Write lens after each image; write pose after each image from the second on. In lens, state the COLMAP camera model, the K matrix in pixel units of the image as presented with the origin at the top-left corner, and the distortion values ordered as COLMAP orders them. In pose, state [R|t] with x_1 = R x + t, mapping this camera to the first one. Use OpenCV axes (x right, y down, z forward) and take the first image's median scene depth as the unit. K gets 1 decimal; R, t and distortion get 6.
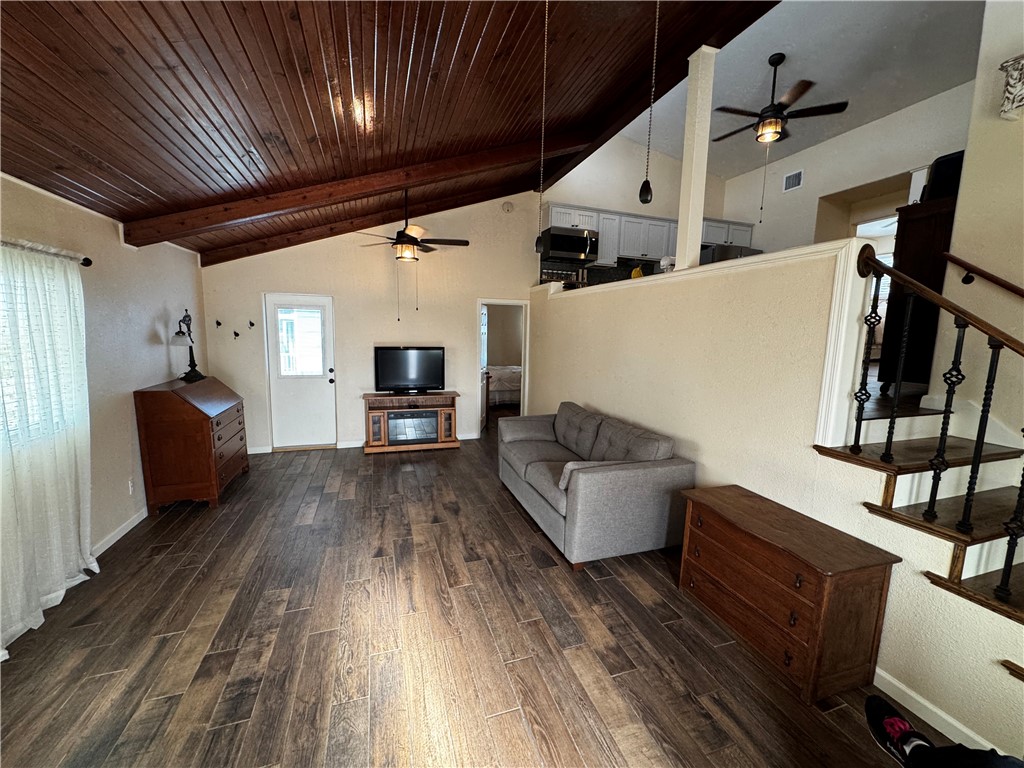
lens RADIAL K [[409.7, 0, 512.0], [0, 409.7, 384.0], [0, 0, 1]] dist [-0.000417, 0.000231]
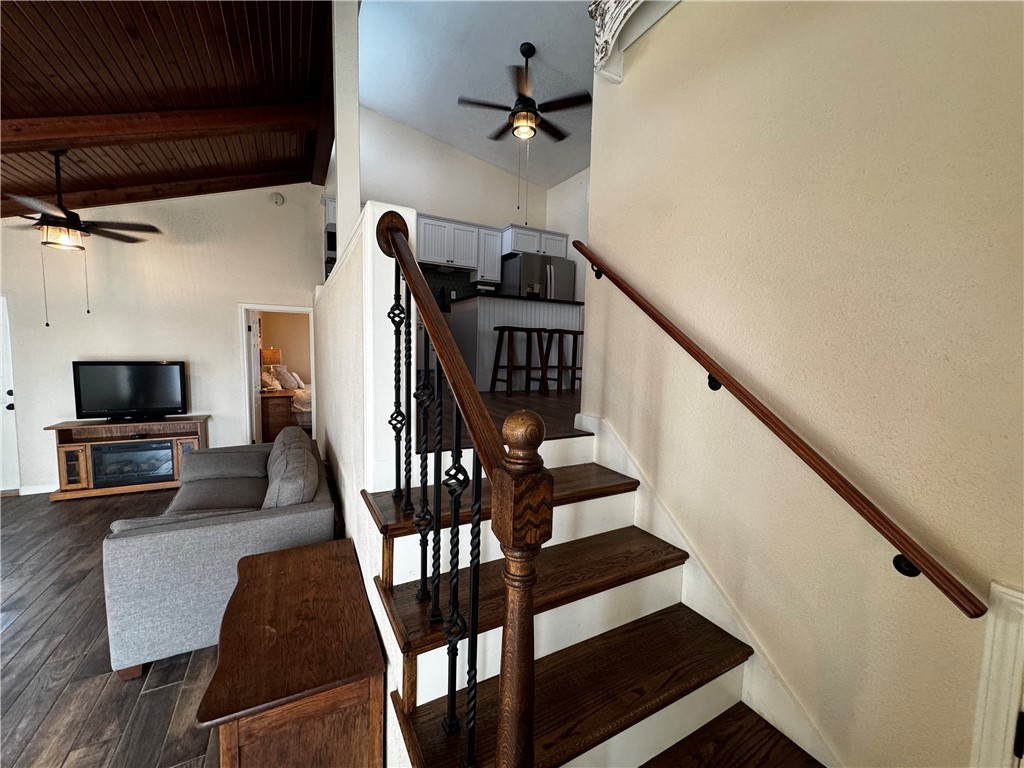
lens RADIAL K [[408.2, 0, 512.0], [0, 408.2, 384.0], [0, 0, 1]] dist [0.003474, 0.000507]
pose [[0.986370, -0.013409, 0.163996, 0.351416], [0.019976, 0.999060, -0.038462, -0.001342], [-0.163327, 0.041214, 0.985711, 0.096565]]
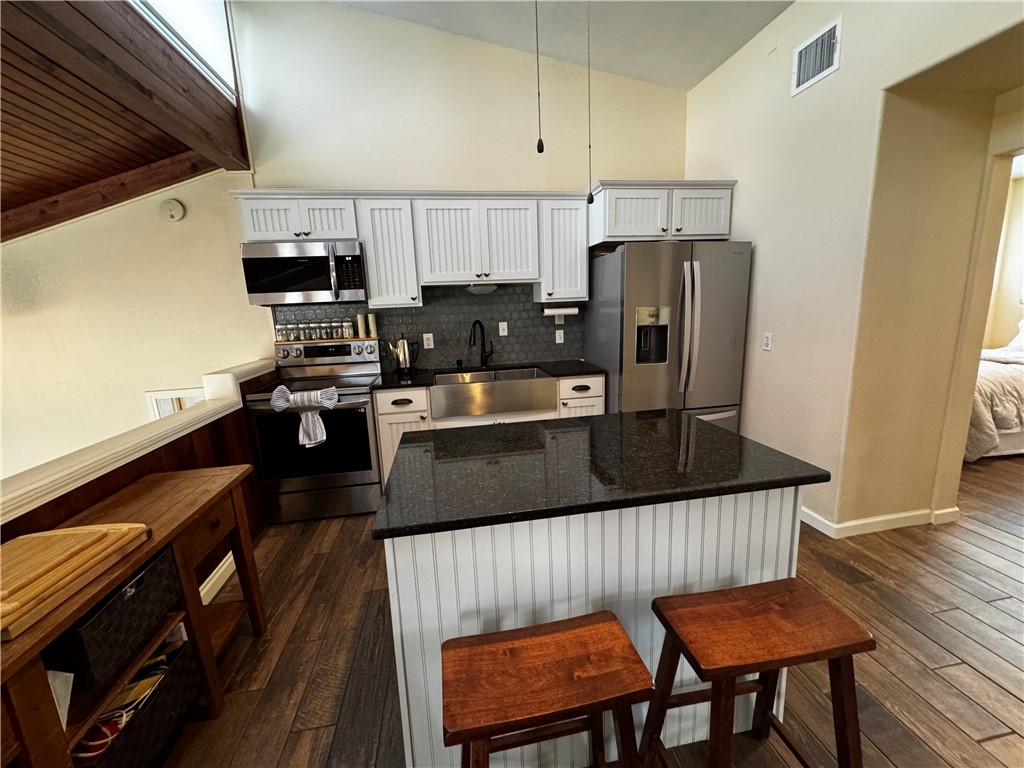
lens RADIAL K [[409.7, 0, 512.0], [0, 409.7, 384.0], [0, 0, 1]] dist [-0.000417, 0.000231]
pose [[0.985783, -0.036020, -0.164118, 0.494337], [0.045981, 0.997297, 0.057307, -0.245600], [0.161610, -0.064038, 0.984775, 0.602202]]
